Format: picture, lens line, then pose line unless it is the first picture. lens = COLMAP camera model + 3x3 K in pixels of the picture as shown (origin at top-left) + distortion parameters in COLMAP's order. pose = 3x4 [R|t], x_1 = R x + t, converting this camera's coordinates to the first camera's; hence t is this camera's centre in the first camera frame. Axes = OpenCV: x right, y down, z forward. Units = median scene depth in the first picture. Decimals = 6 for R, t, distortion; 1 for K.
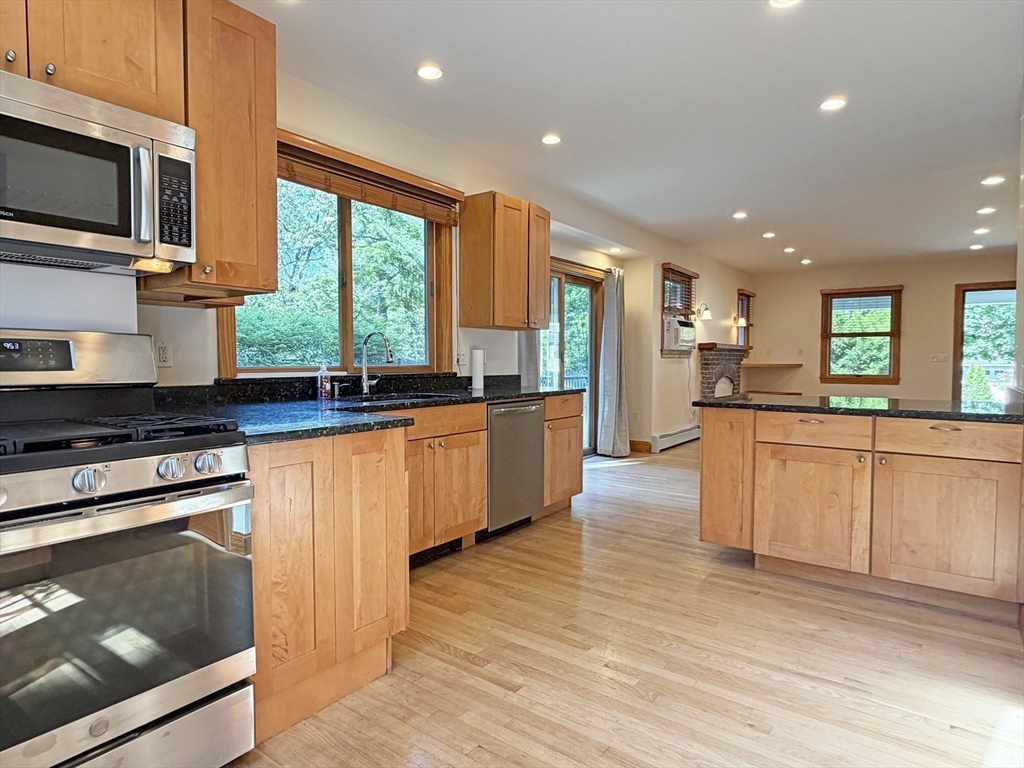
lens RADIAL K [[588.4, 0, 515.5], [0, 588.4, 388.9], [0, 0, 1]] dist [0.002204, 0.000255]
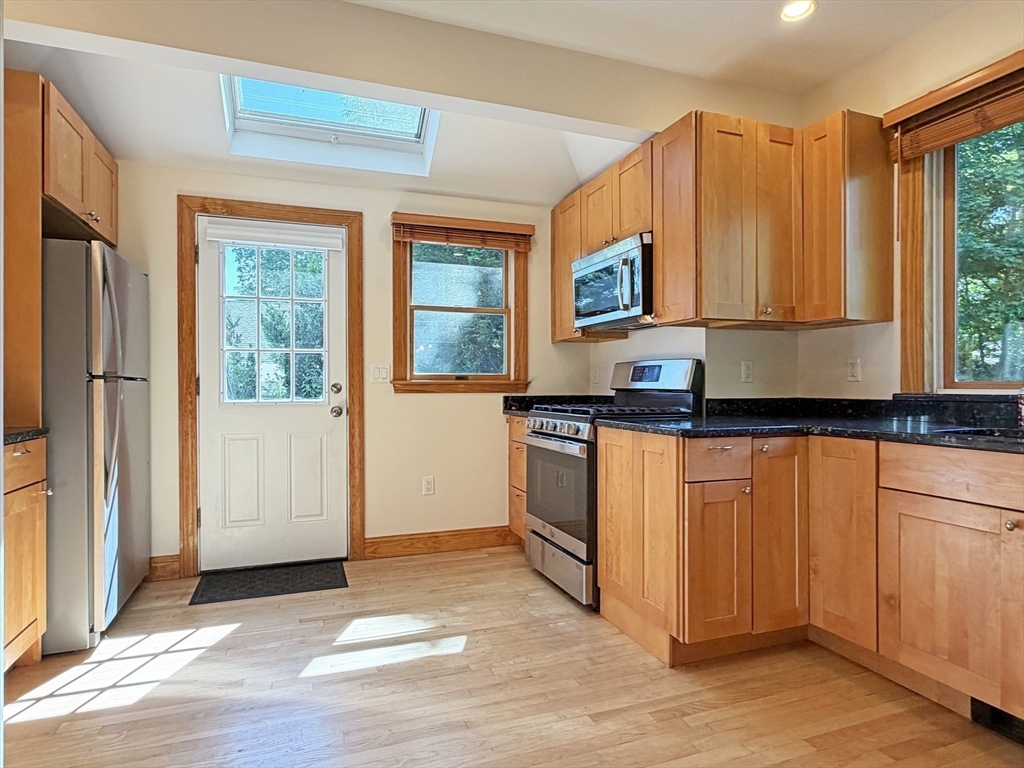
lens RADIAL K [[579.9, 0, 509.9], [0, 579.9, 387.0], [0, 0, 1]] dist [0.000523, 0.000513]
pose [[-0.552722, 0.002309, -0.833363, 0.501691], [-0.040240, 0.998756, 0.029456, -0.024547], [0.832394, 0.049816, -0.551941, 0.812103]]
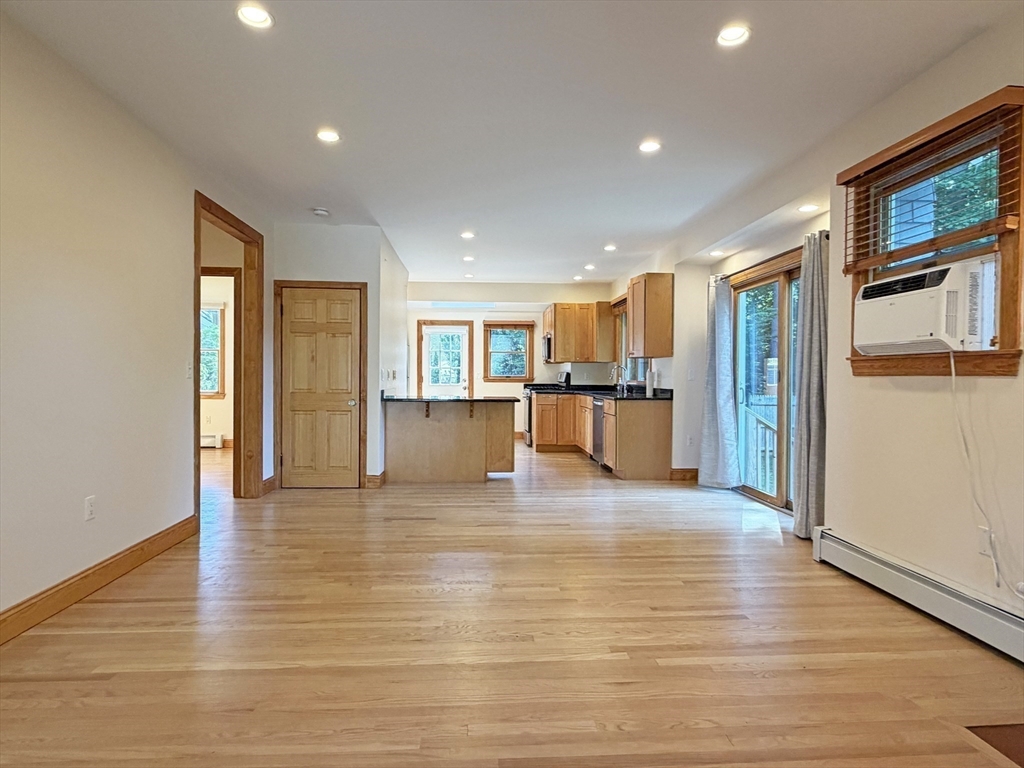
lens RADIAL K [[578.6, 0, 512.0], [0, 578.6, 384.0], [0, 0, 1]] dist [0.000231, -0.000727]
pose [[-0.763935, 0.001124, -0.645292, 1.564733], [-0.040401, 0.997953, 0.049566, -0.119098], [0.644027, 0.063936, -0.762326, 2.438532]]
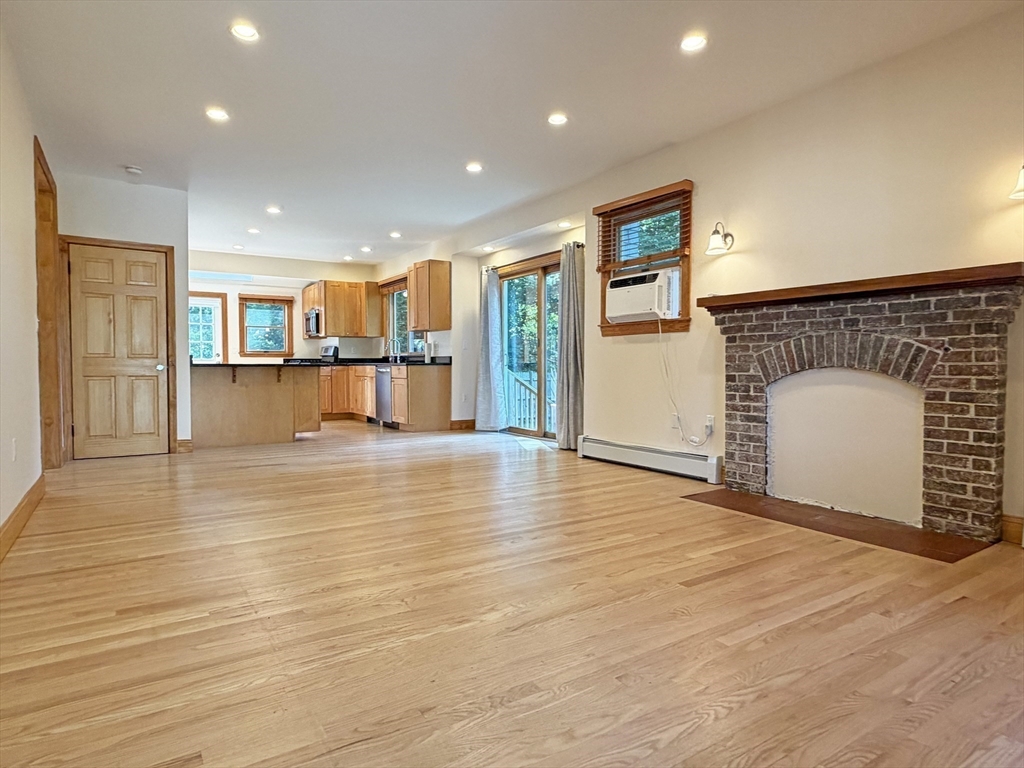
lens RADIAL K [[588.0, 0, 513.0], [0, 588.0, 384.8], [0, 0, 1]] dist [0.000544, 0.001562]
pose [[-0.351960, 0.029093, -0.935563, 2.047789], [-0.048269, 0.997623, 0.049181, -0.046798], [0.934770, 0.062468, -0.349719, 2.403713]]
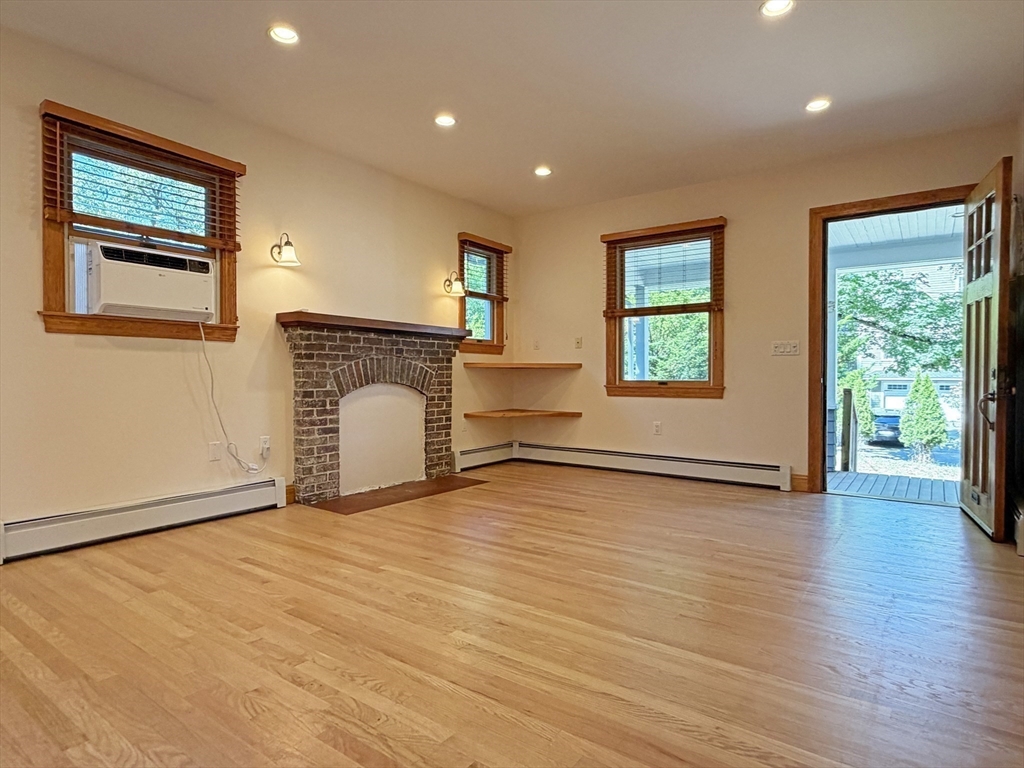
lens RADIAL K [[579.9, 0, 509.9], [0, 579.9, 387.0], [0, 0, 1]] dist [0.000523, 0.000513]
pose [[0.999995, -0.000859, 0.002884, 1.206798], [0.000952, 0.999481, -0.032198, -0.000050], [-0.002854, 0.032200, 0.999477, 1.230321]]
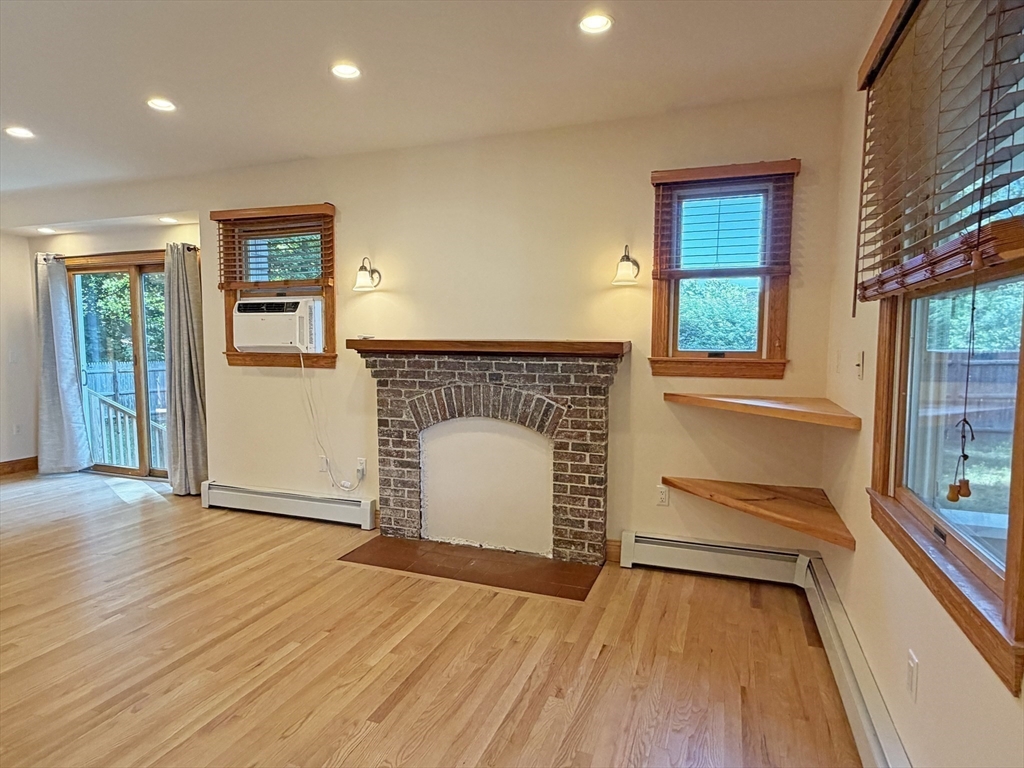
lens RADIAL K [[579.9, 0, 509.9], [0, 579.9, 387.0], [0, 0, 1]] dist [0.000523, 0.000513]
pose [[0.270362, 0.079701, -0.959454, 1.932601], [-0.051986, 0.996322, 0.068115, -0.180452], [0.961354, 0.031462, 0.273511, 2.325930]]
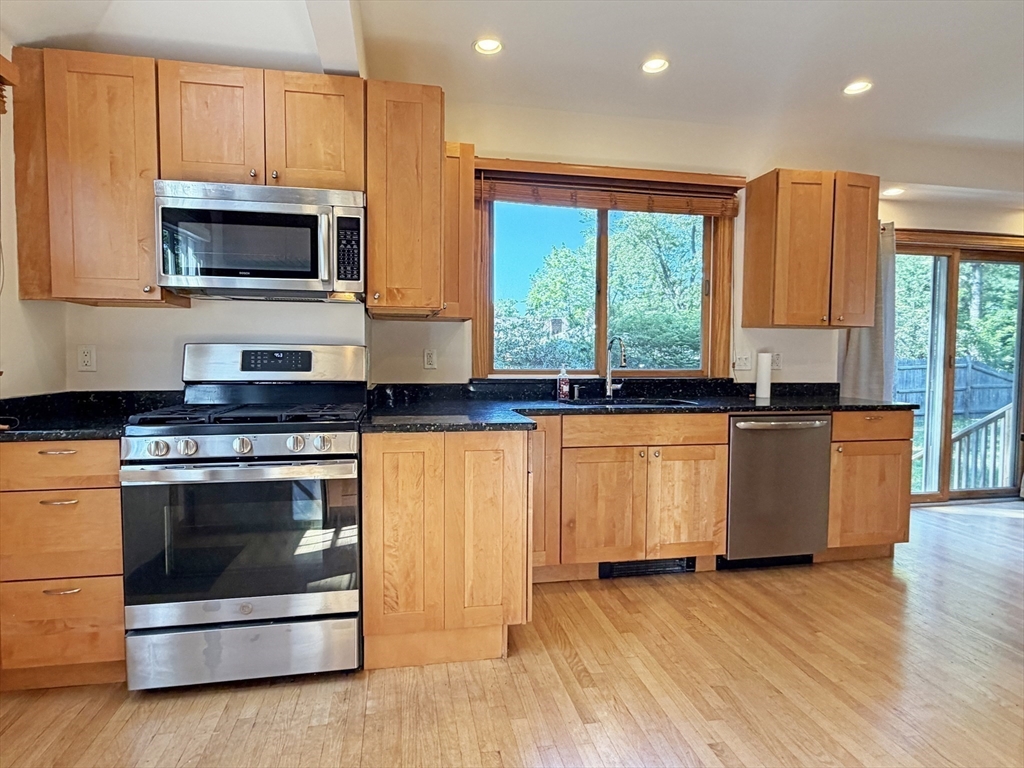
lens RADIAL K [[579.9, 0, 509.9], [0, 579.9, 387.0], [0, 0, 1]] dist [0.000523, 0.000513]
pose [[0.736264, 0.038384, -0.675605, 0.301185], [-0.039412, 0.999128, 0.013814, -0.016033], [0.675546, 0.016456, 0.737134, 0.135414]]
